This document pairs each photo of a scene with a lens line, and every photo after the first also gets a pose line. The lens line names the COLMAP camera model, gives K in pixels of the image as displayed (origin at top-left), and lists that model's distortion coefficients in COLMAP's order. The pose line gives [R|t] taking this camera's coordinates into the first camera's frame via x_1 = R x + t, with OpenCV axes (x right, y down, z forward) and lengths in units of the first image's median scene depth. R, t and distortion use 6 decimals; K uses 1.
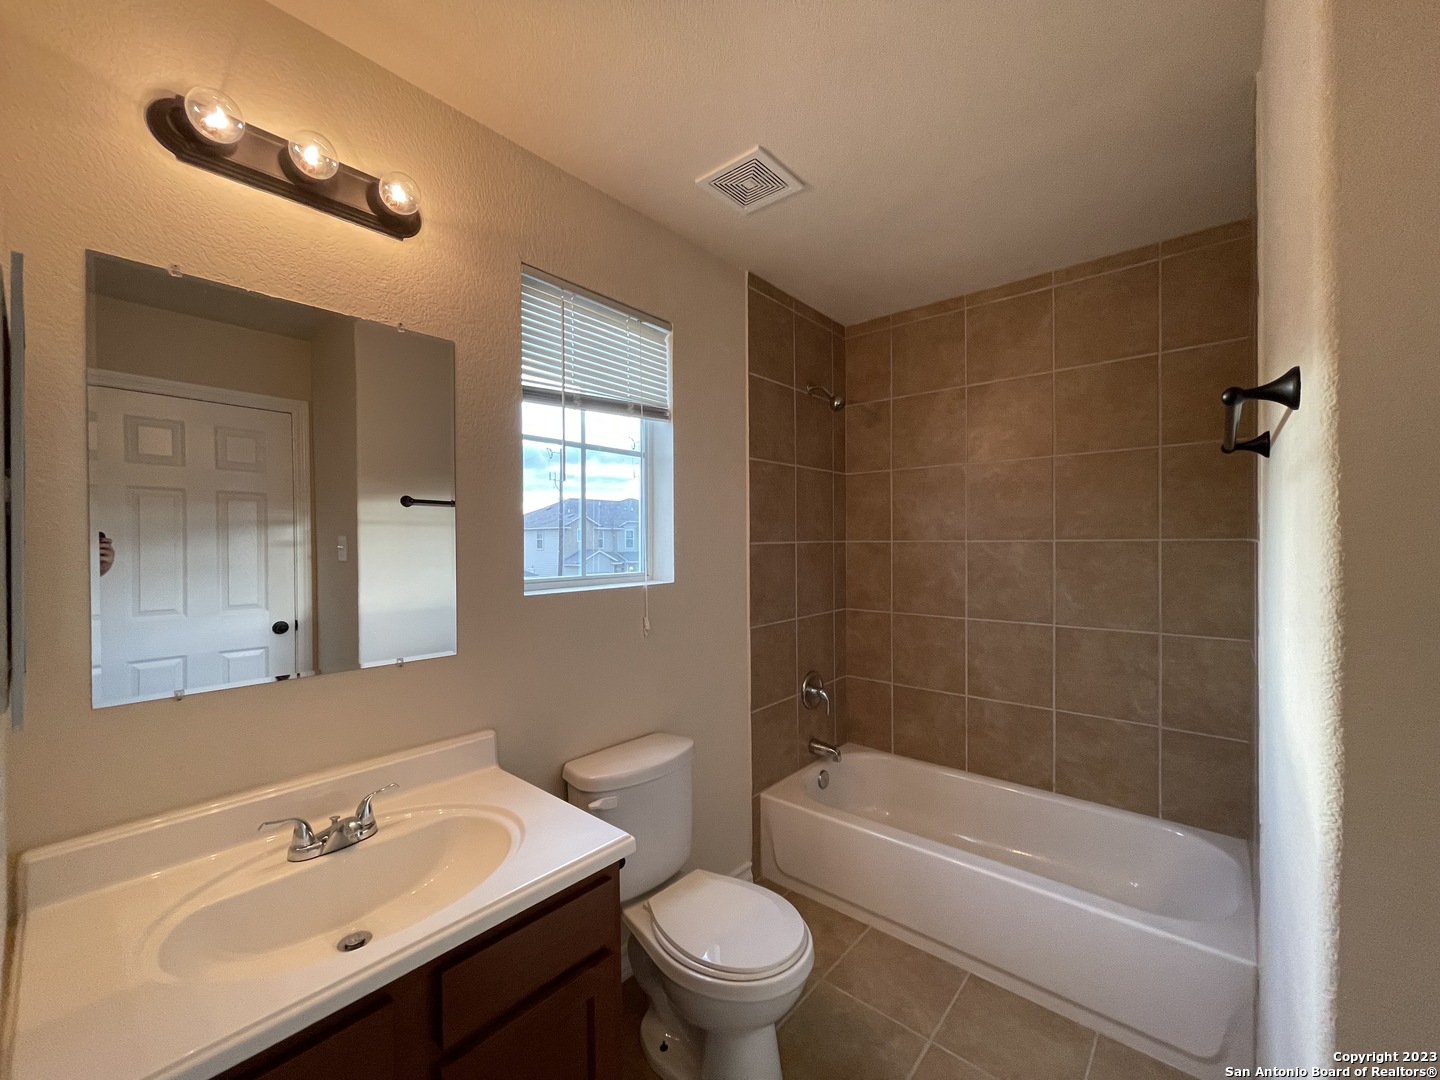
lens RADIAL K [[579.6, 0, 716.7], [0, 579.6, 544.6], [0, 0, 1]] dist [0.000063, 0.000090]
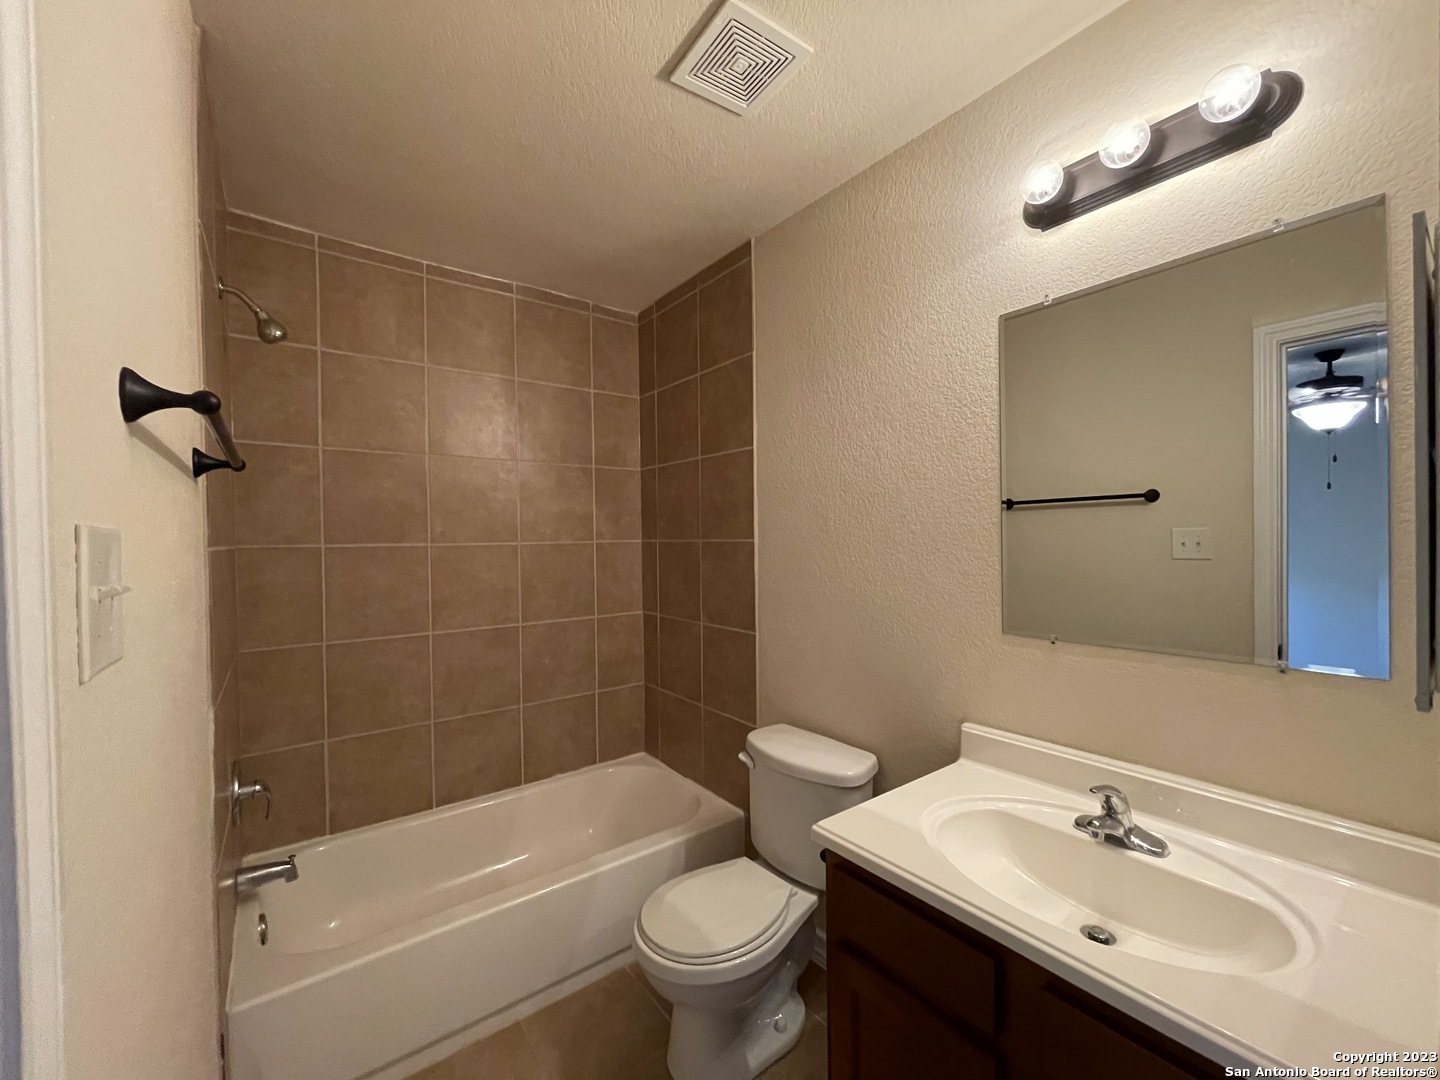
lens RADIAL K [[579.6, 0, 716.7], [0, 579.6, 544.6], [0, 0, 1]] dist [0.000063, 0.000090]
pose [[-0.217005, 0.020731, -0.975950, 0.462470], [0.003041, 0.999784, 0.020561, -0.005159], [0.976166, 0.001494, -0.217022, 0.566580]]
